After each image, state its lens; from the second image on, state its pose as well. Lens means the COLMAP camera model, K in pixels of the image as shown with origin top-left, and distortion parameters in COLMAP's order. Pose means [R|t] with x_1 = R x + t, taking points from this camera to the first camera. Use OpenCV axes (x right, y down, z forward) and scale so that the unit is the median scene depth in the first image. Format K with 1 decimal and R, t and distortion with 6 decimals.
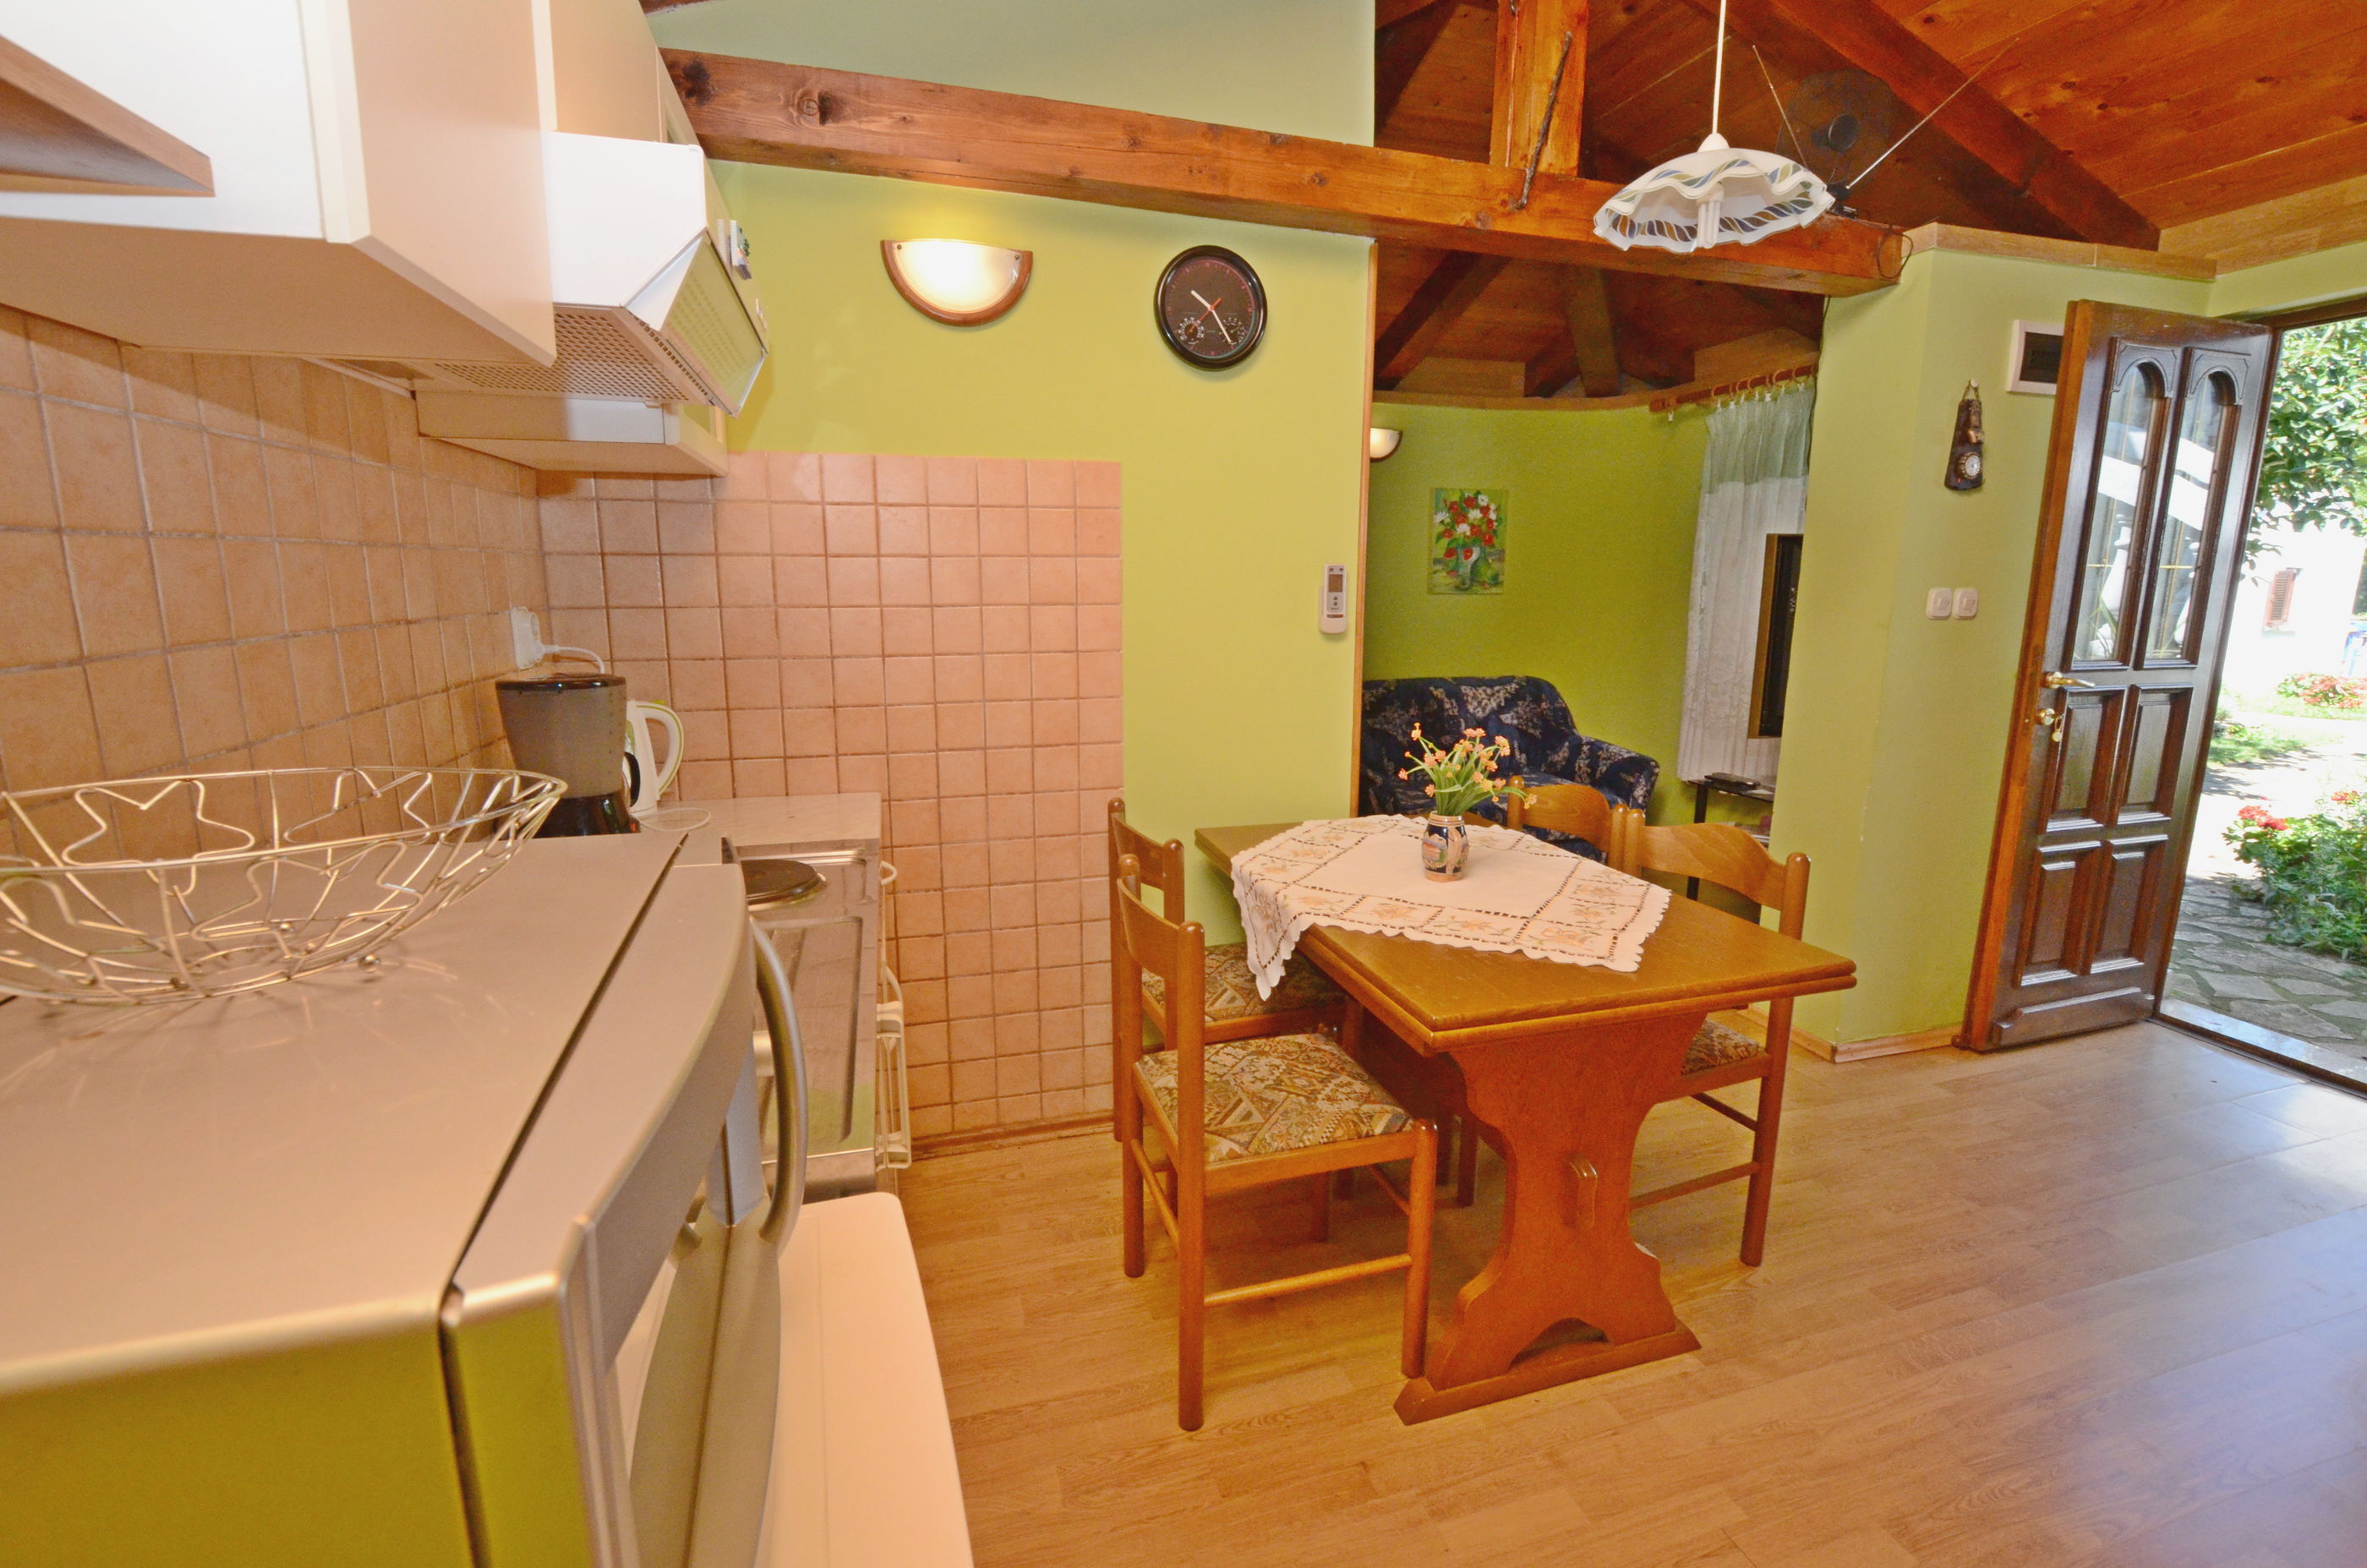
lens RADIAL K [[1051.0, 0, 1197.7], [0, 1051.0, 775.5], [0, 0, 1]] dist [-0.031155, 0.004545]
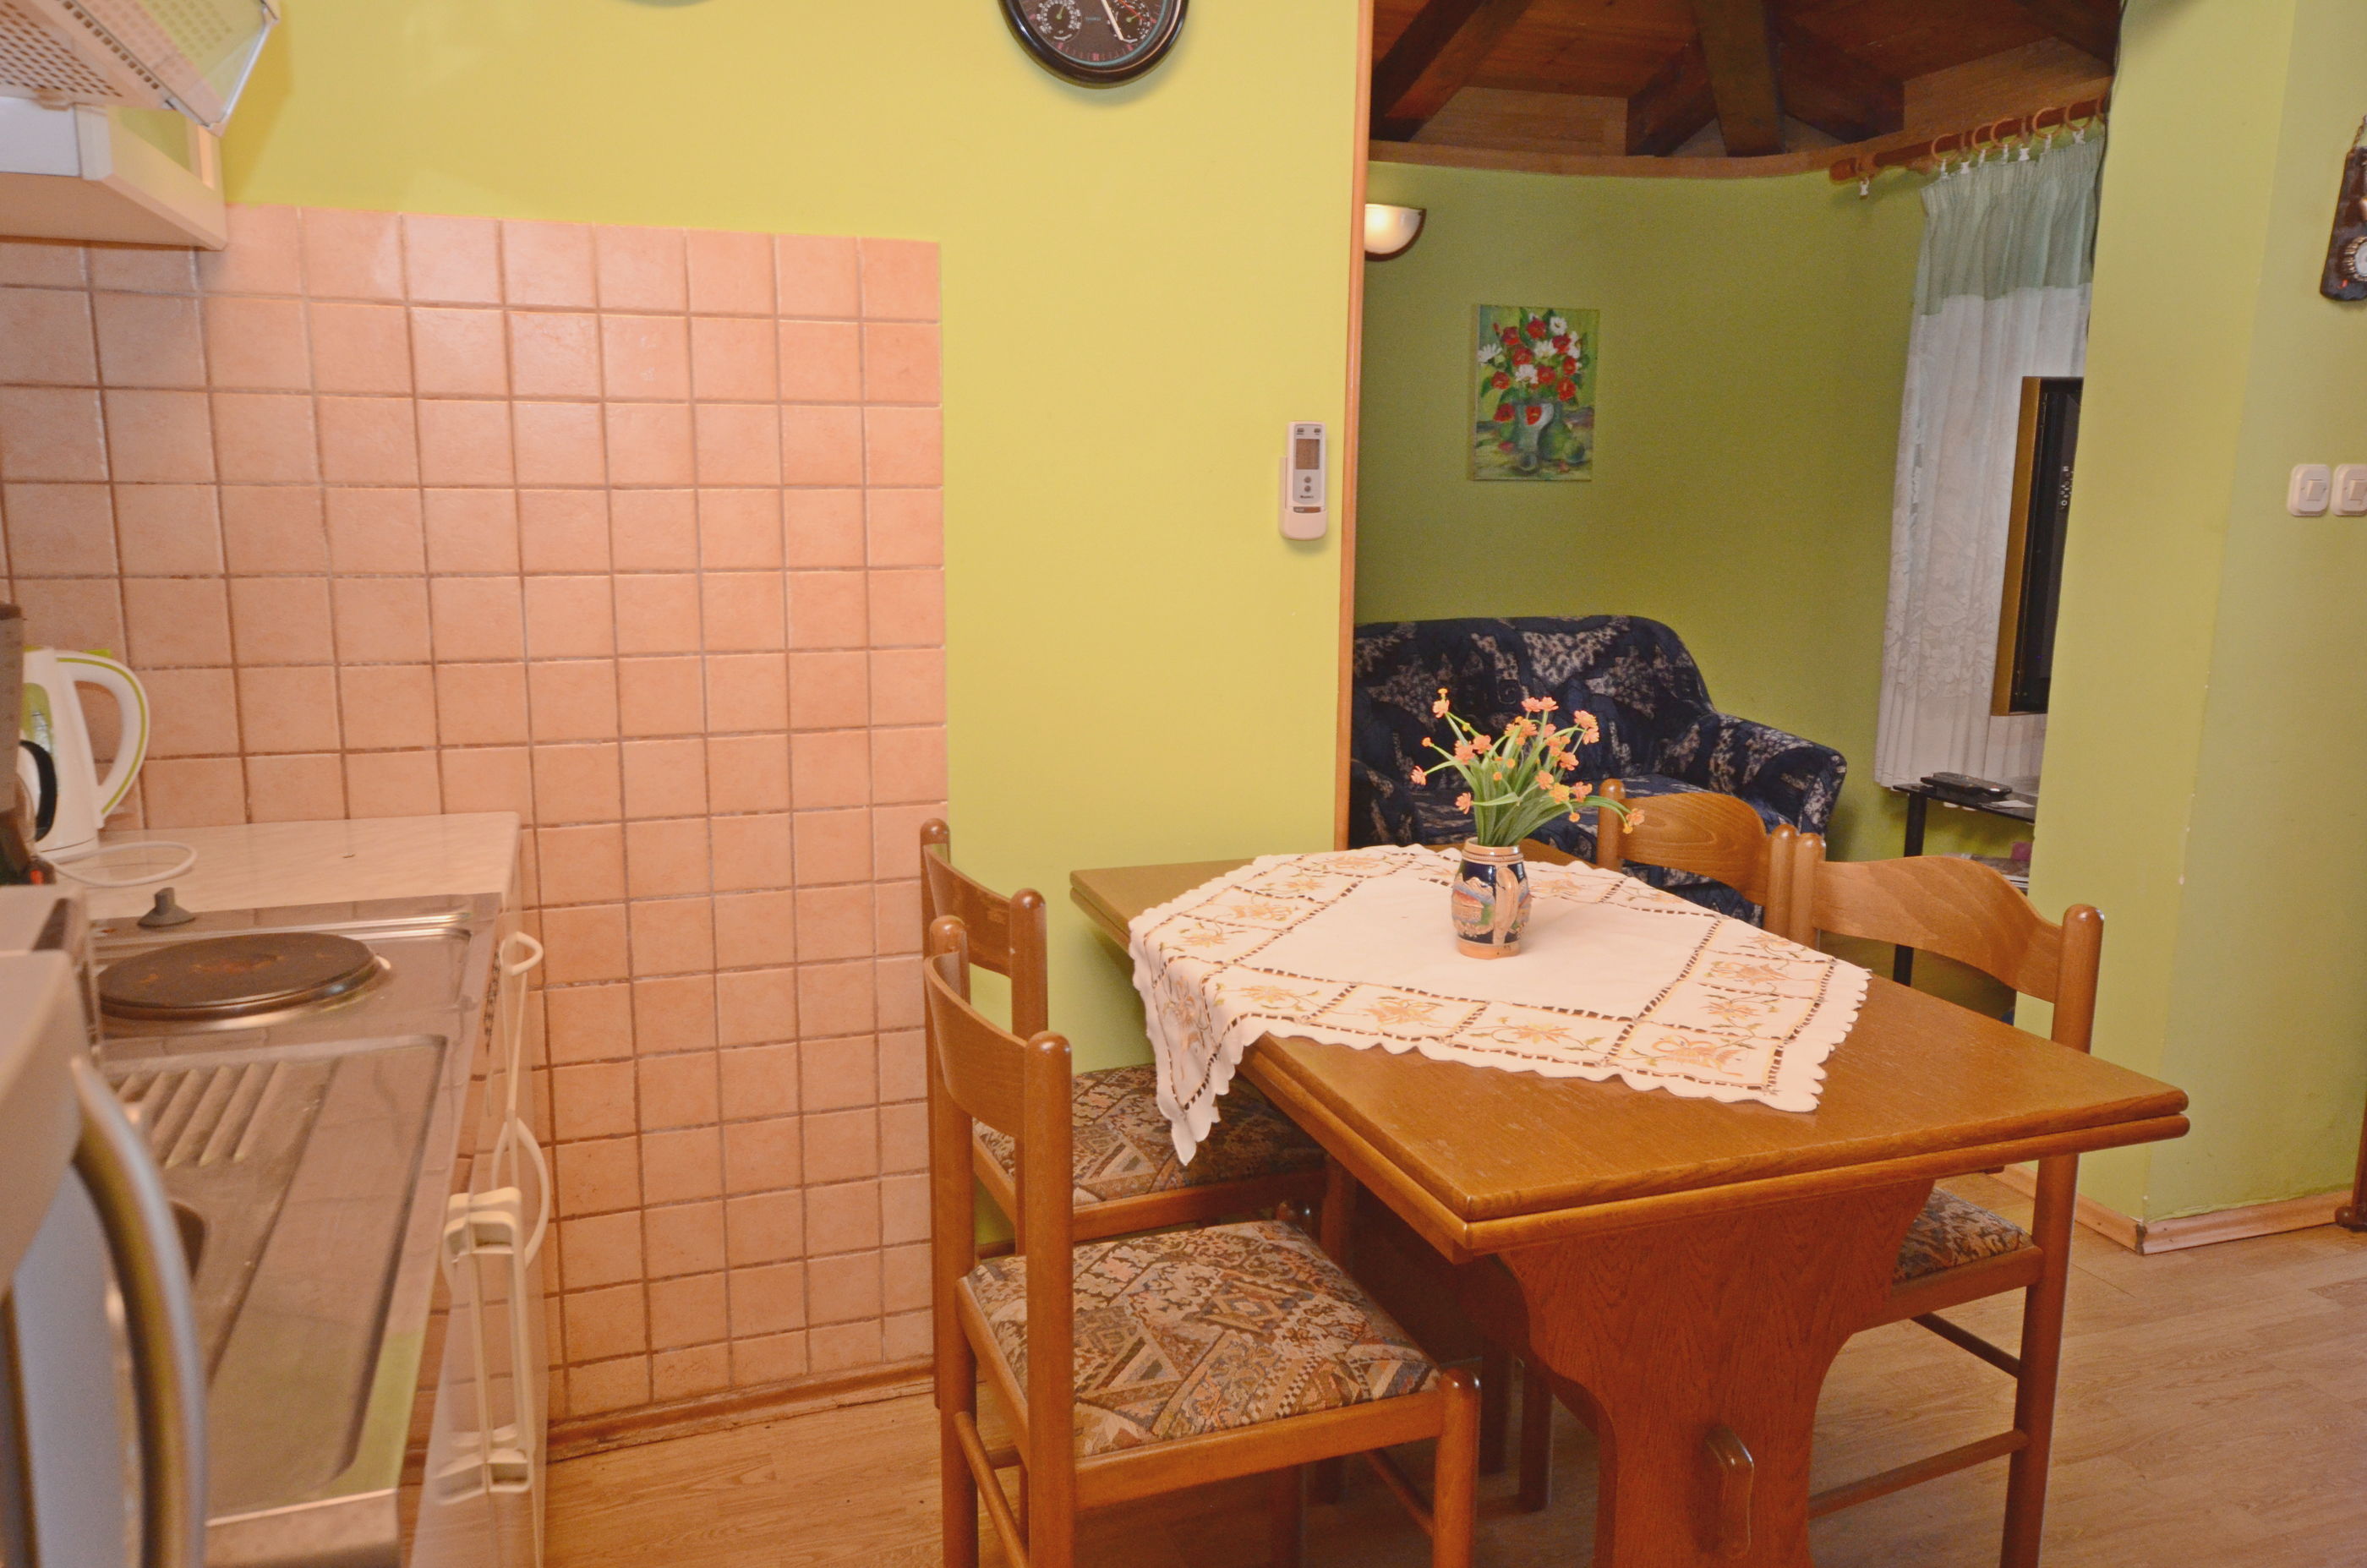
lens RADIAL K [[1717.7, 0, 1197.7], [0, 1717.7, 773.5], [0, 0, 1]] dist [-0.000160, 0.020753]
pose [[0.998415, -0.004098, 0.056132, 0.014480], [0.004400, 0.999976, -0.005258, 0.001638], [-0.056110, 0.005497, 0.998409, 0.038250]]
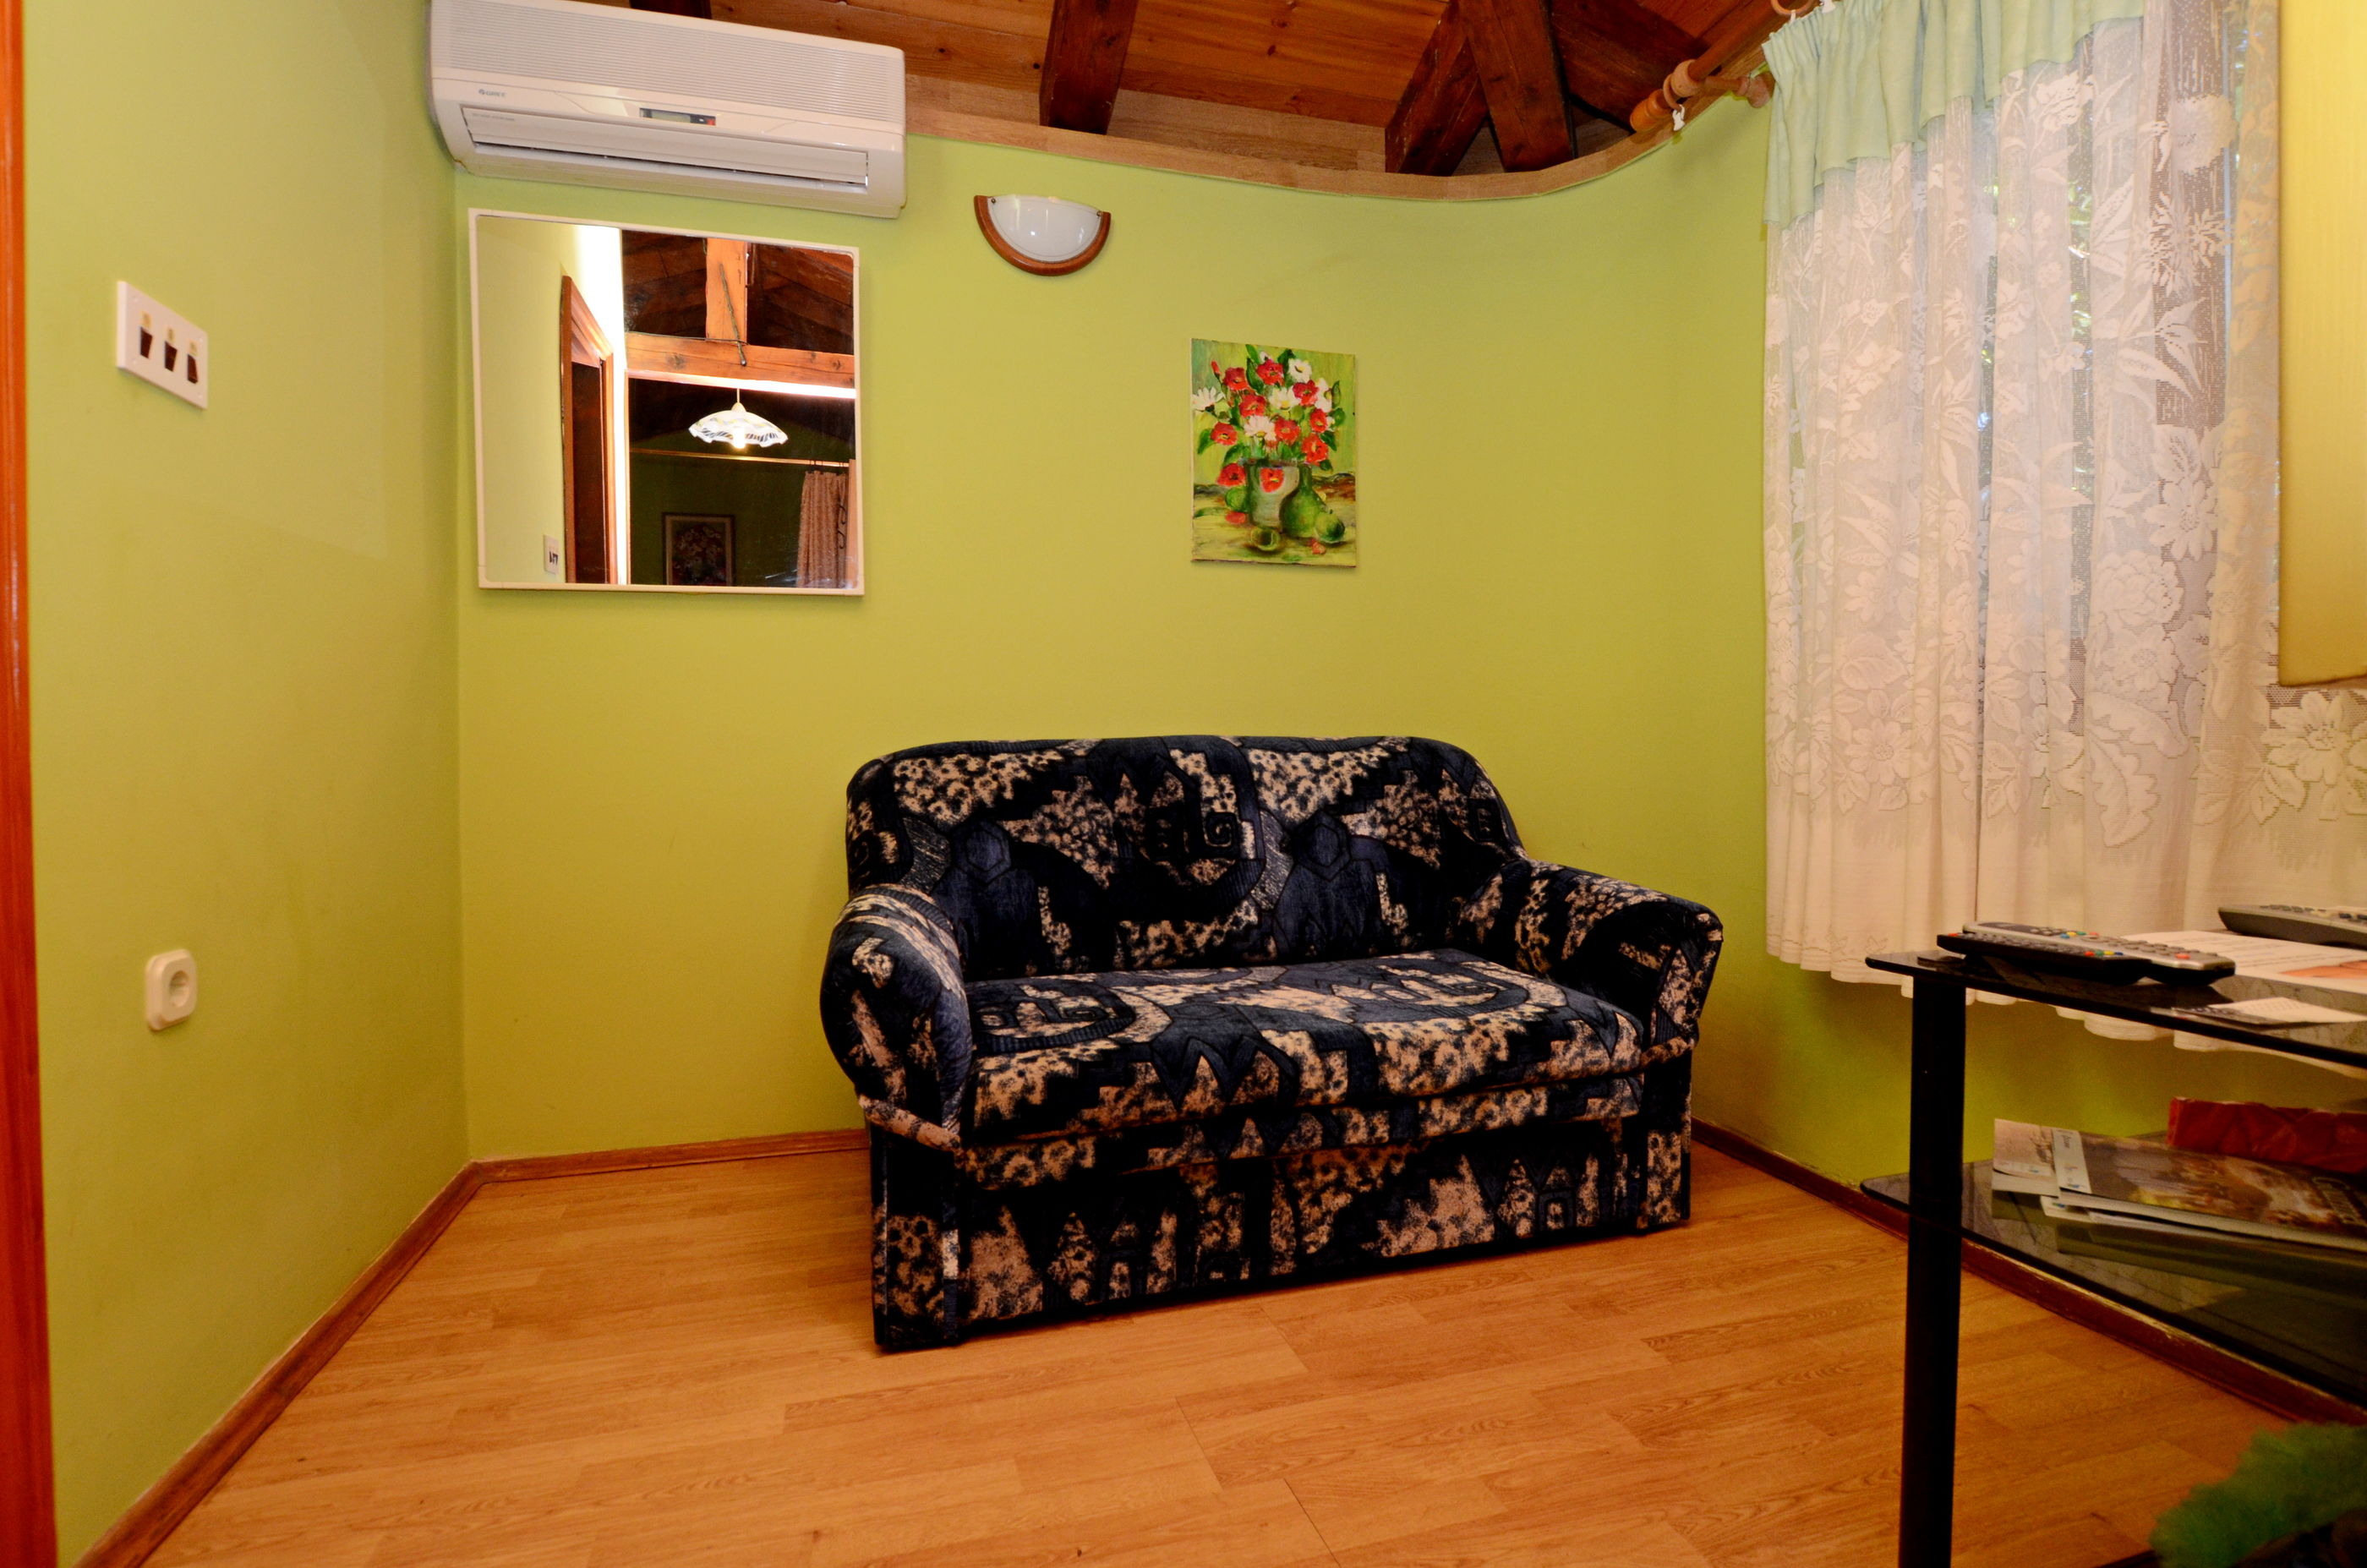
lens RADIAL K [[1088.9, 0, 1216.7], [0, 1088.9, 781.9], [0, 0, 1]] dist [-0.028689, 0.003784]
pose [[0.999955, -0.008998, -0.002994, 0.481991], [0.008378, 0.986154, -0.165618, 0.006237], [0.004442, 0.165585, 0.986185, 1.118524]]
